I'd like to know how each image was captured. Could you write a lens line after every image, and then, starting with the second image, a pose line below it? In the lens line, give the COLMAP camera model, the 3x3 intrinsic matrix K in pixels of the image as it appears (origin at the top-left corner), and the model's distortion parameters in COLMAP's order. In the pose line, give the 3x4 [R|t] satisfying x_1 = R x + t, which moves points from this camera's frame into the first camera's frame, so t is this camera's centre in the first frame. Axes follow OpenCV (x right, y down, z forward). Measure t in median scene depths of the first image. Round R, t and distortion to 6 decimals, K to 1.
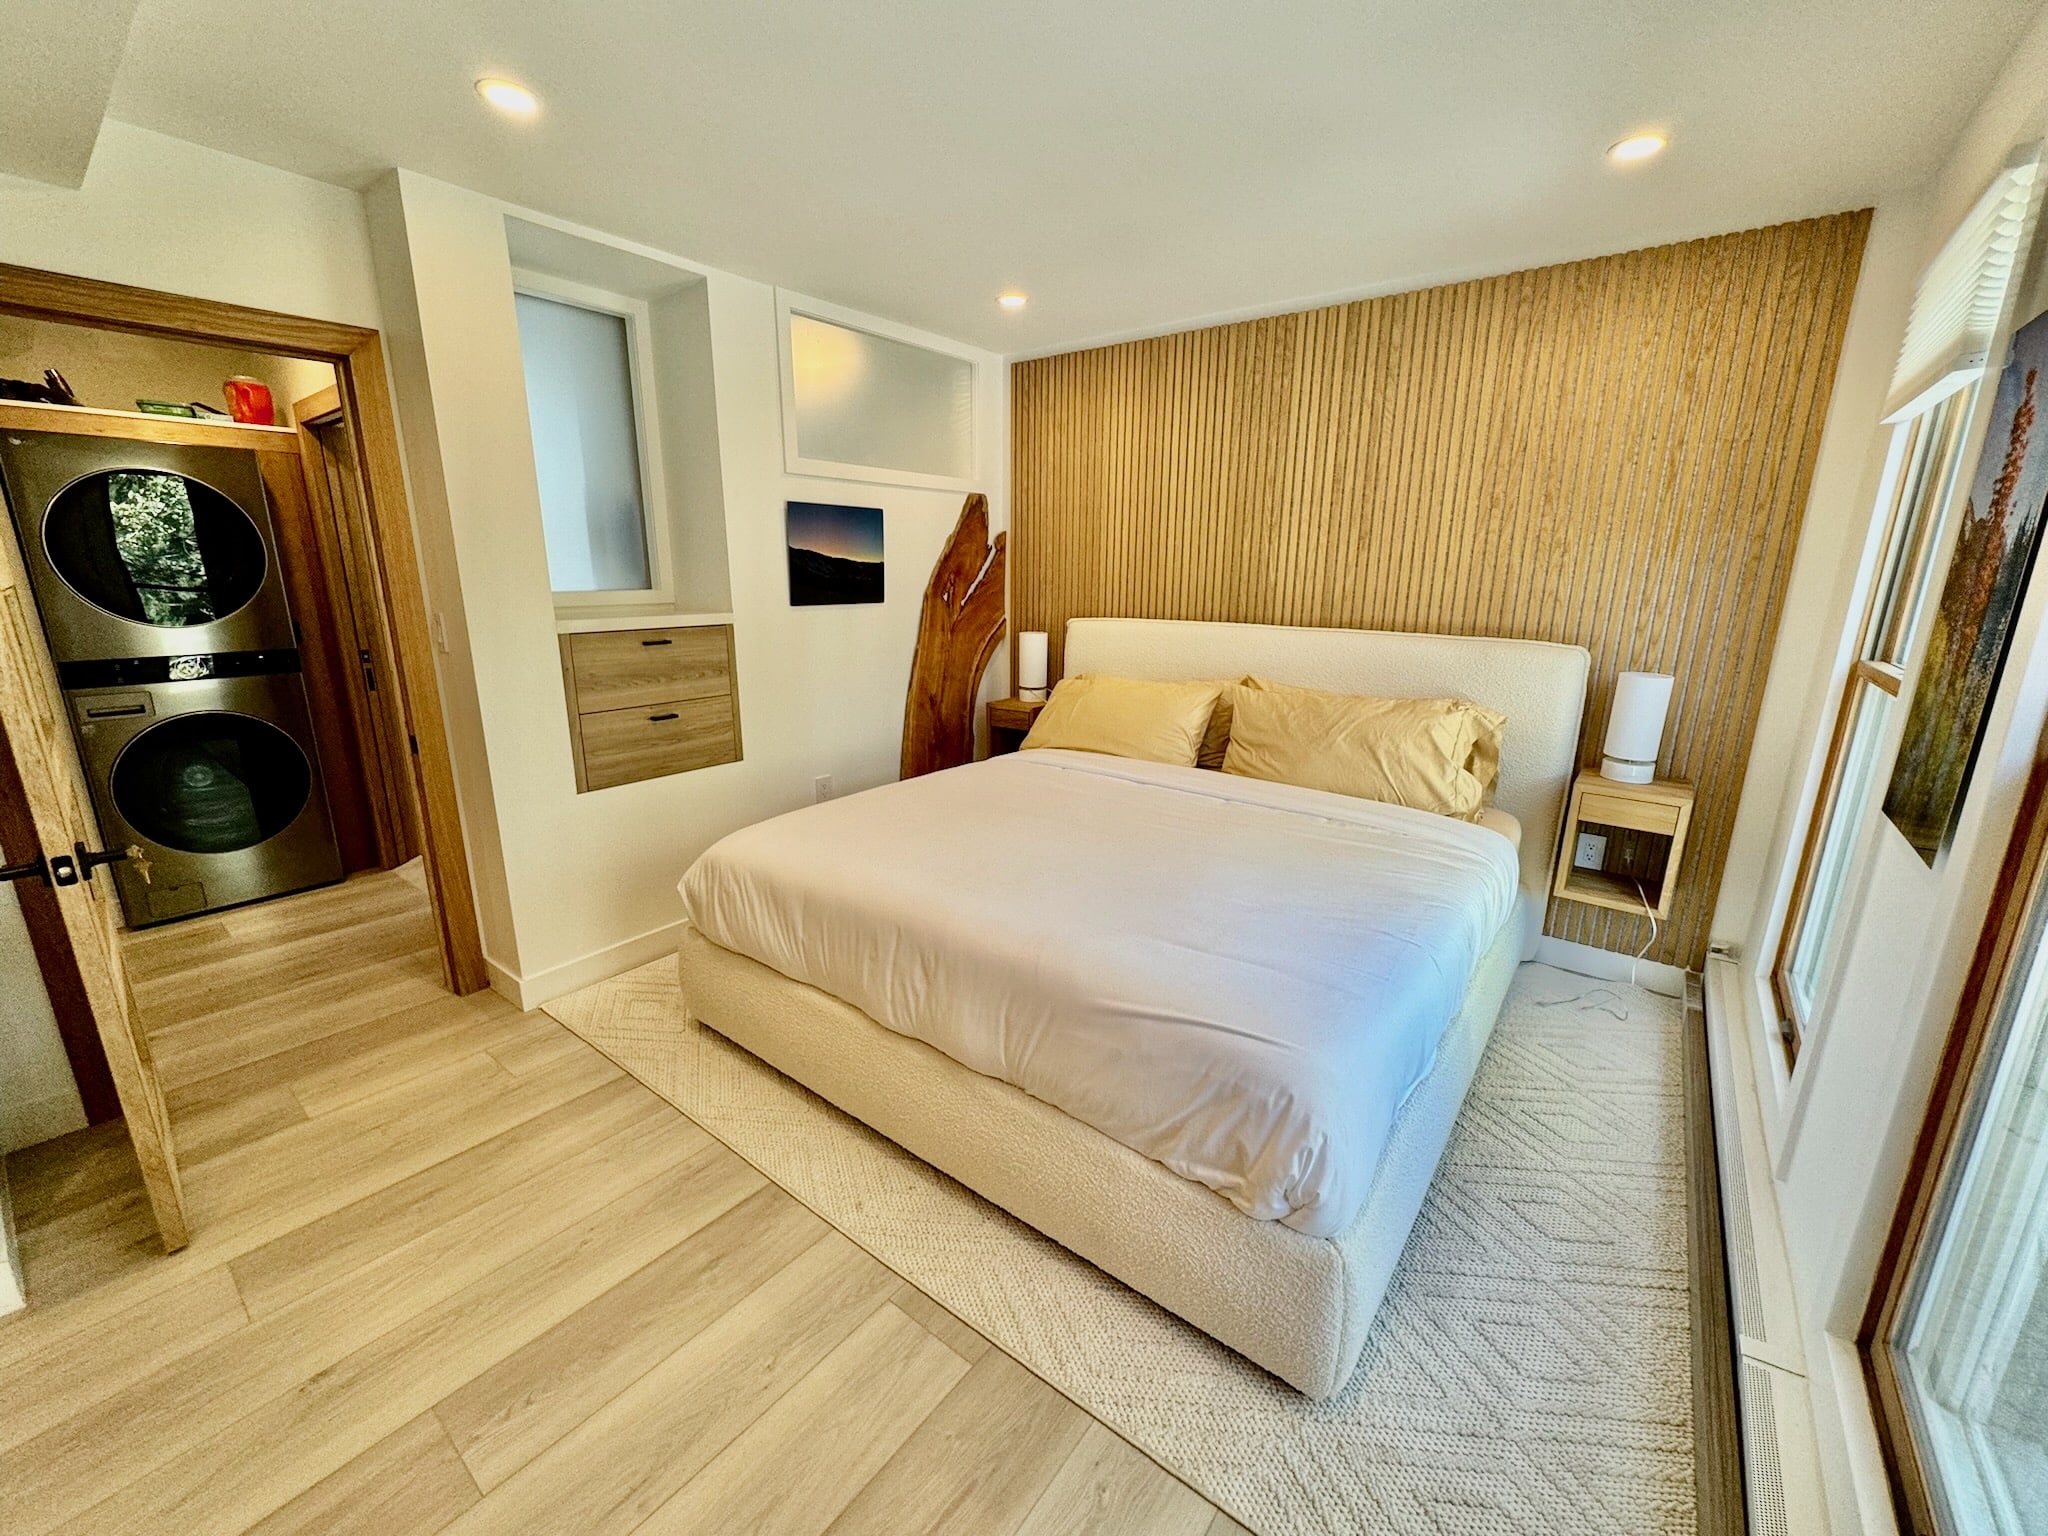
lens RADIAL K [[815.3, 0, 1018.2], [0, 815.3, 767.4], [0, 0, 1]] dist [-0.000446, 0.000666]
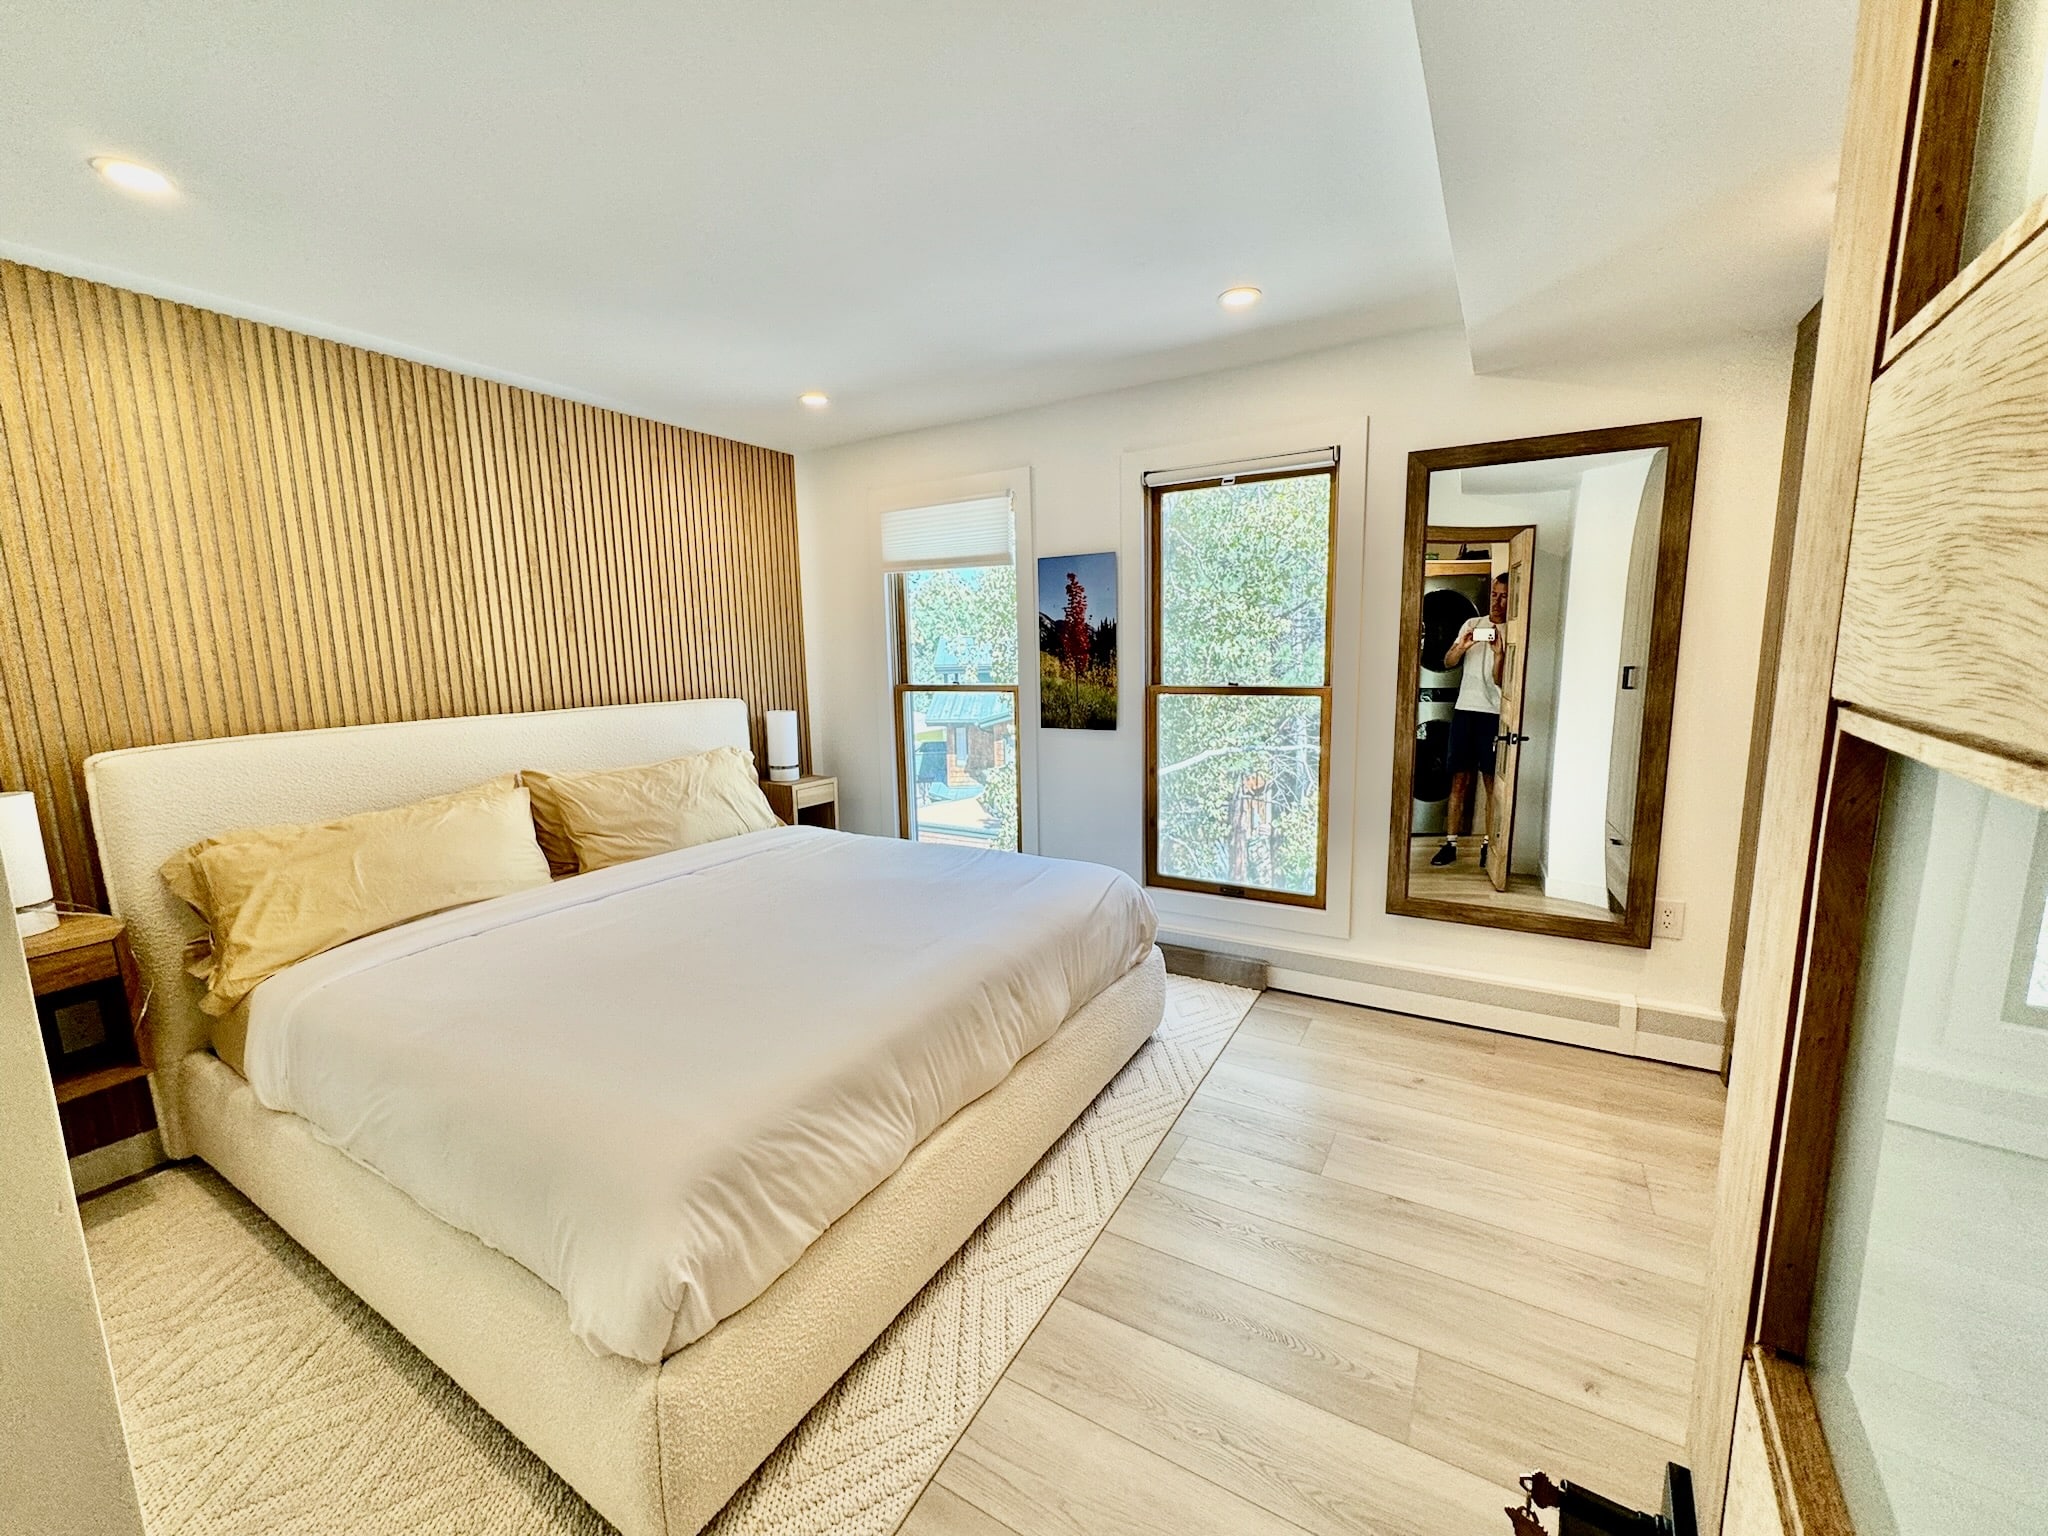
lens RADIAL K [[815.3, 0, 1027.3], [0, 815.3, 779.1], [0, 0, 1]] dist [-0.000446, 0.000666]
pose [[-0.141149, -0.161219, 0.976773, -1.114052], [0.261856, 0.945431, 0.193885, -0.226775], [-0.954730, 0.283140, -0.091230, 0.967326]]
